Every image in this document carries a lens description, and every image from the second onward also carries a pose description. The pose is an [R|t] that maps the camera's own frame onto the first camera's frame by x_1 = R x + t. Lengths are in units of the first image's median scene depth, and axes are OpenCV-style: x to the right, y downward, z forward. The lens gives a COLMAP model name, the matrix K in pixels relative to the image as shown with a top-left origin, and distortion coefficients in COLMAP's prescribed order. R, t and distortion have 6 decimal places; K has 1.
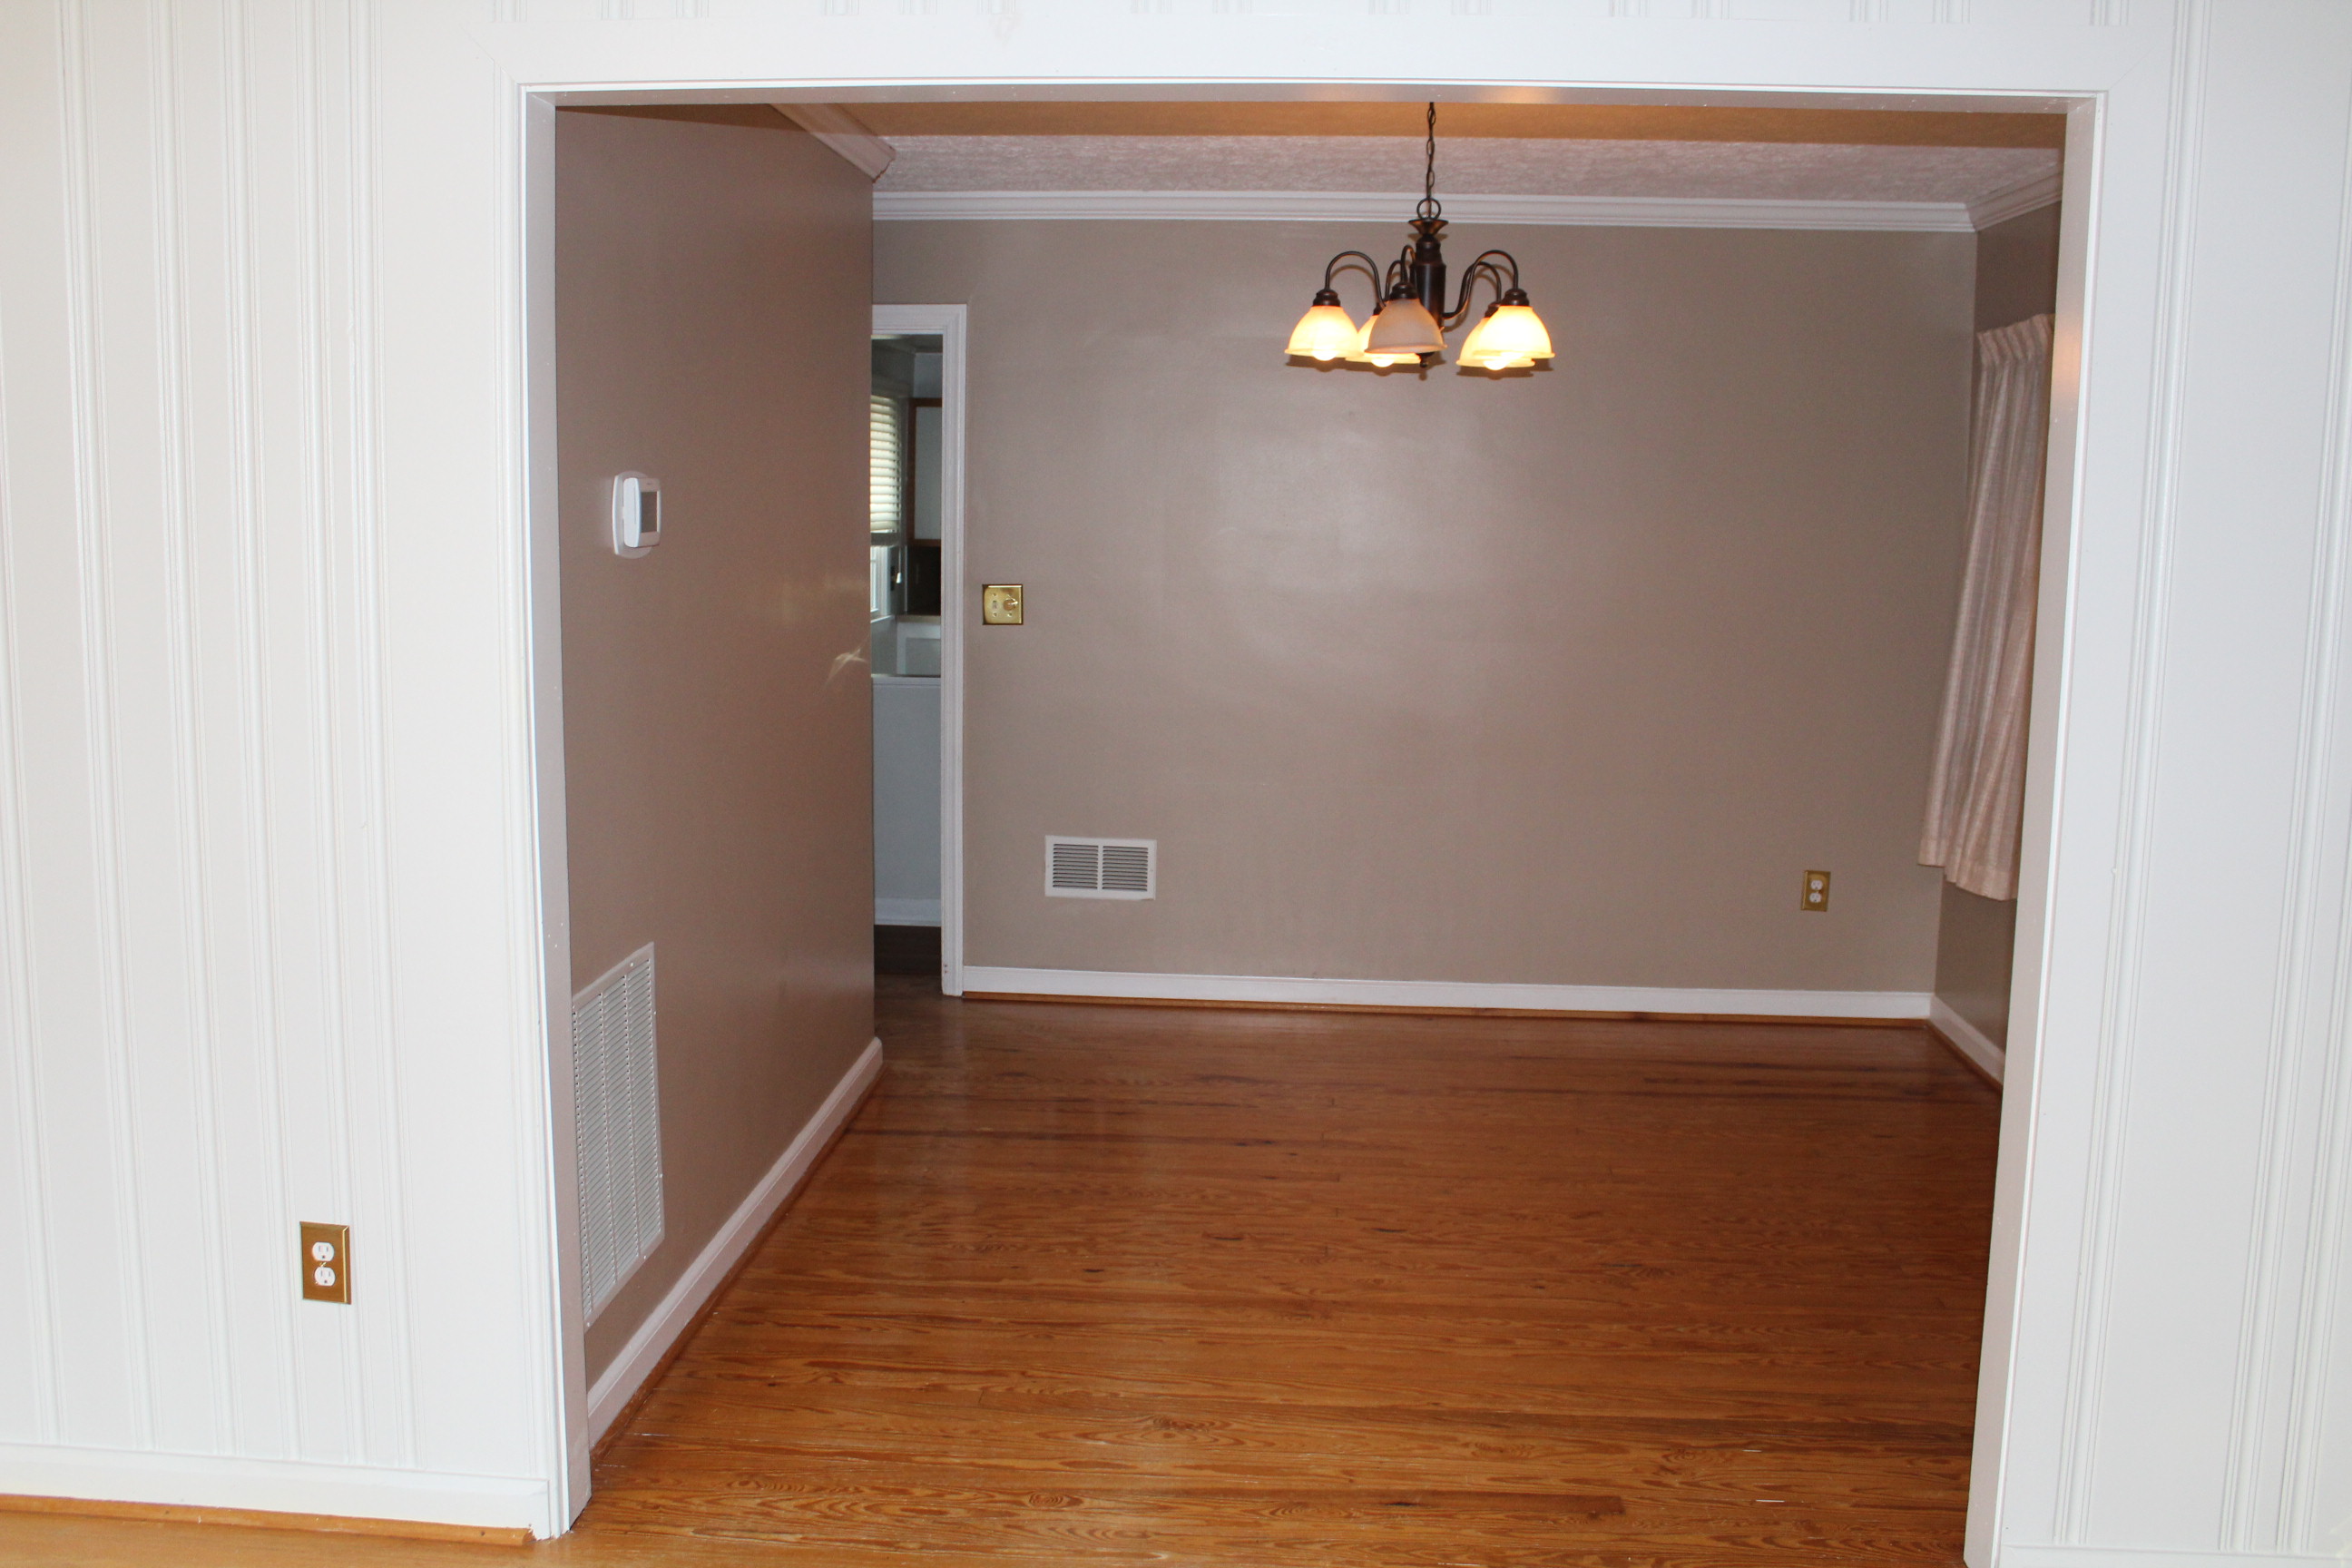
lens RADIAL K [[2110.6, 0, 1177.6], [0, 2110.6, 782.2], [0, 0, 1]] dist [-0.119280, 0.038577]
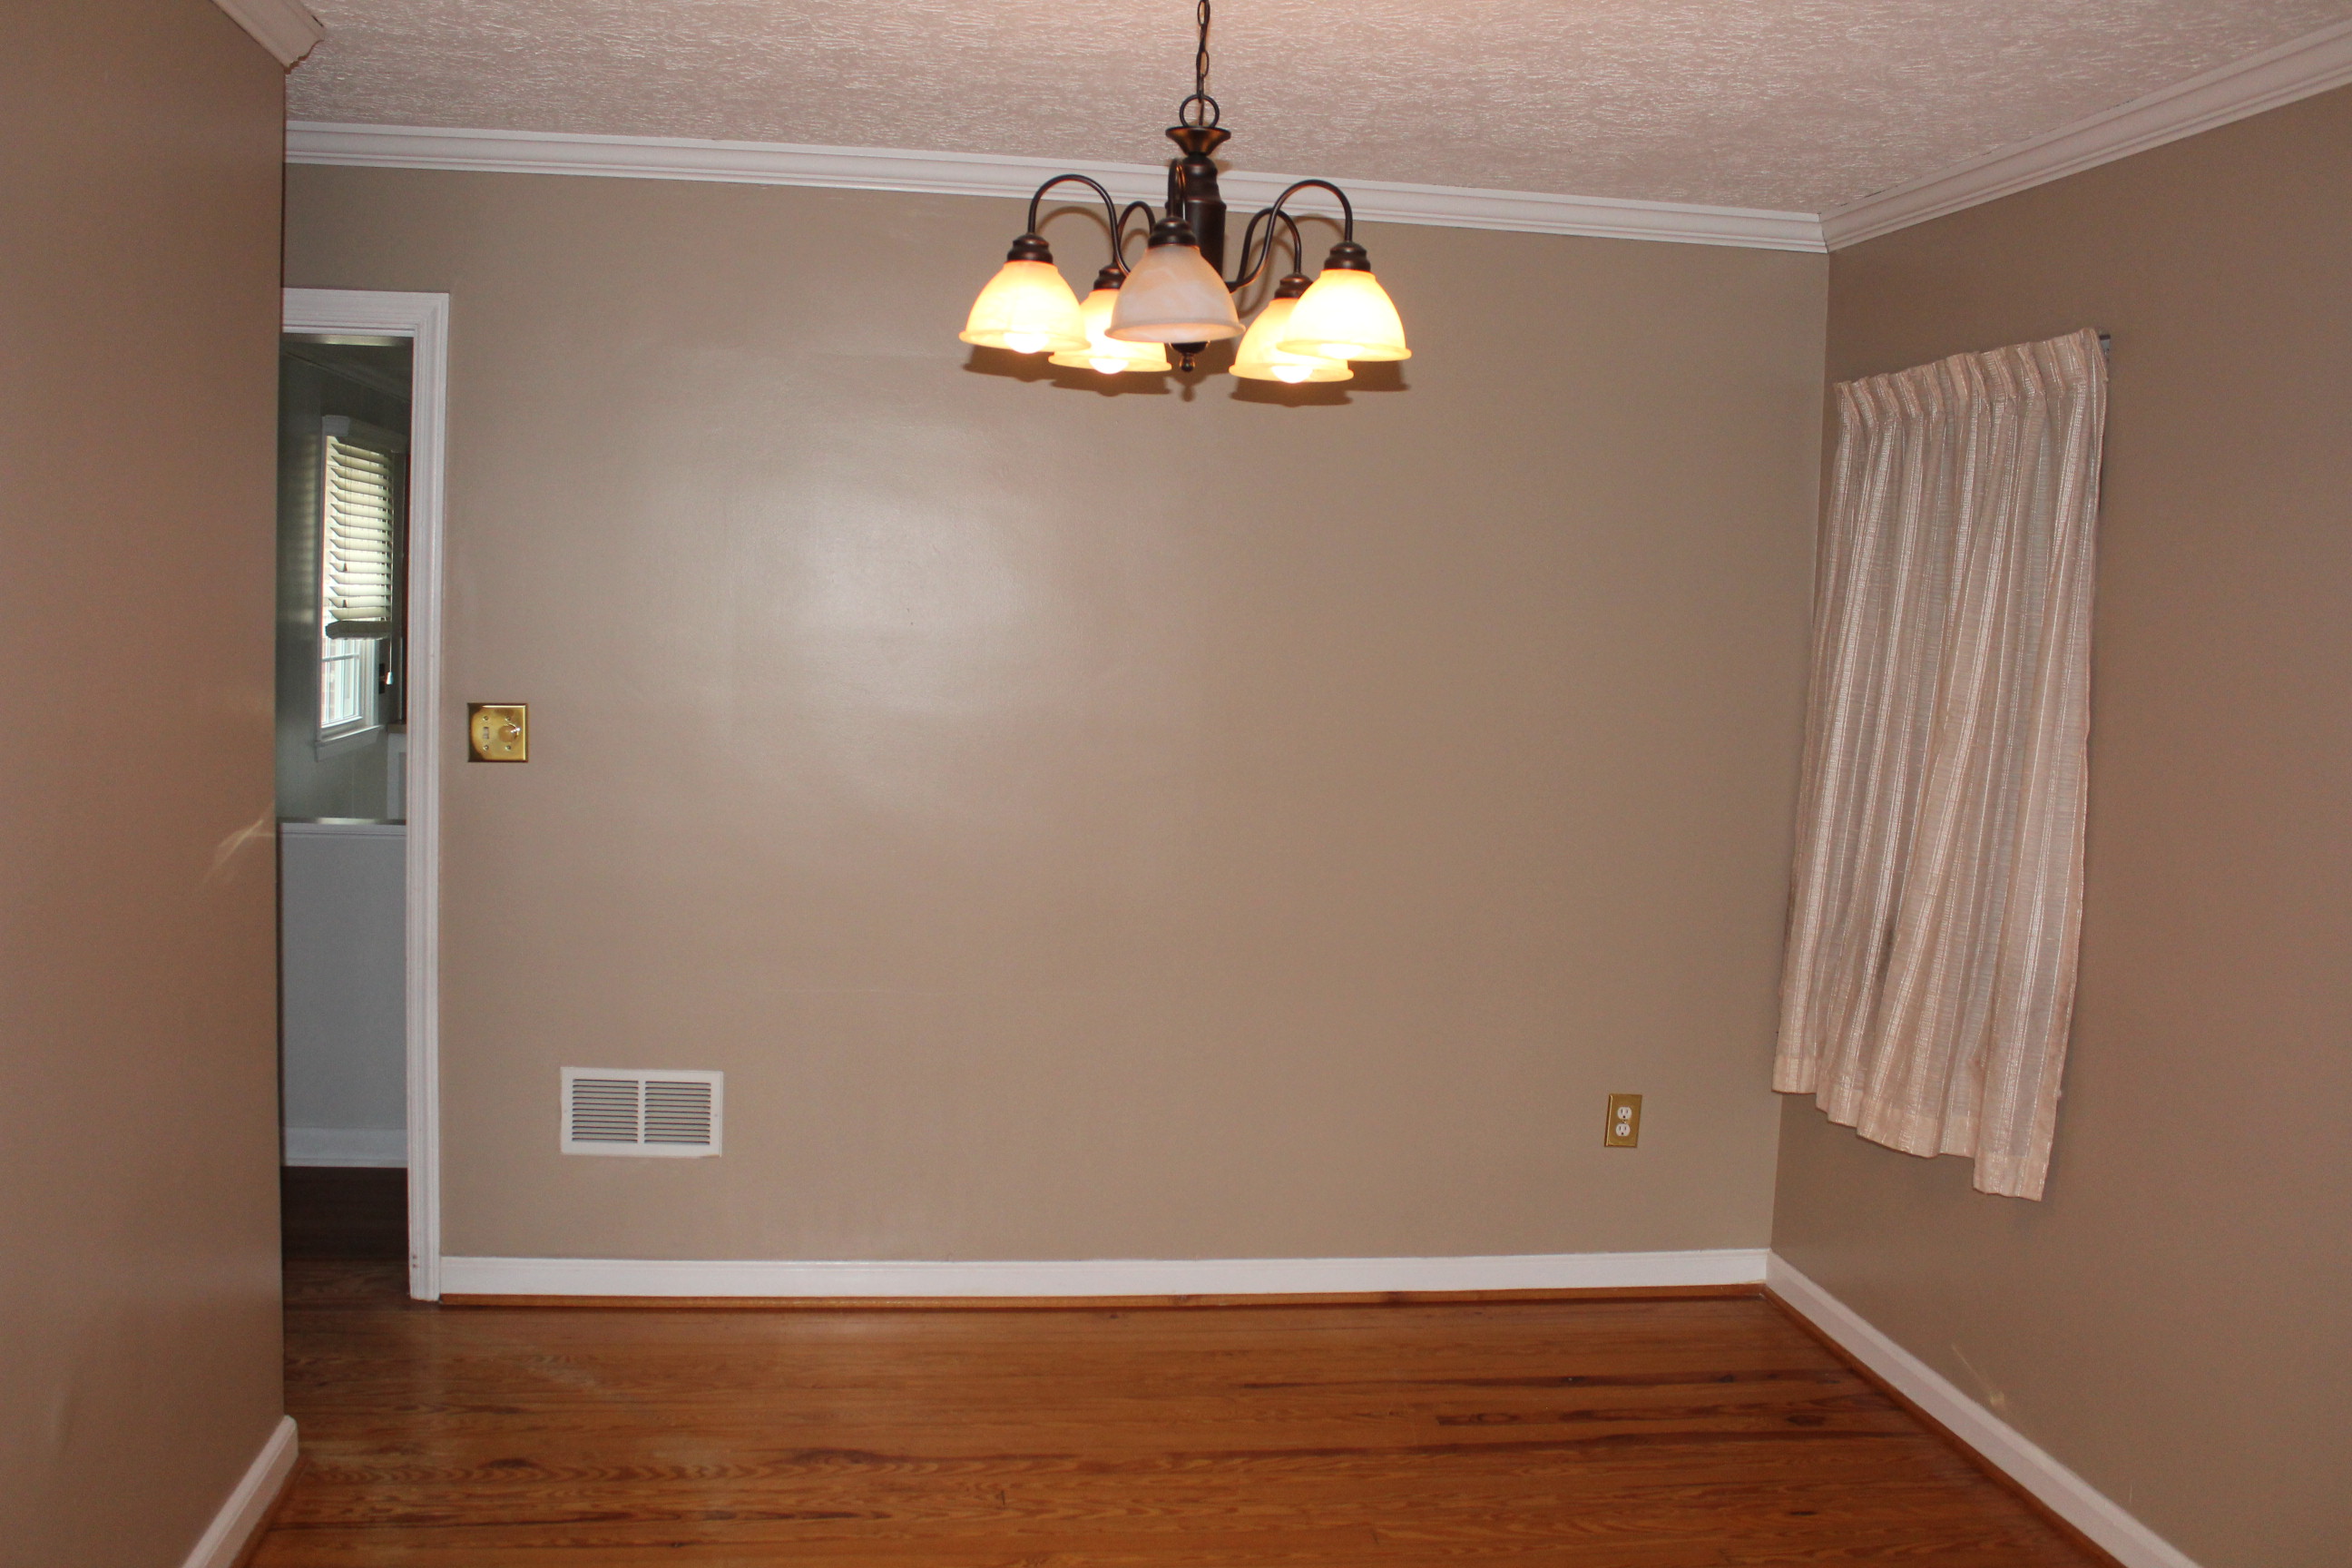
lens RADIAL K [[2110.6, 0, 1155.0], [0, 2110.6, 784.3], [0, 0, 1]] dist [-0.119280, 0.038577]
pose [[0.979841, 0.003729, 0.199746, -0.009962], [0.004872, 0.999082, -0.042552, -0.040618], [-0.199722, 0.042668, 0.978923, 0.318706]]
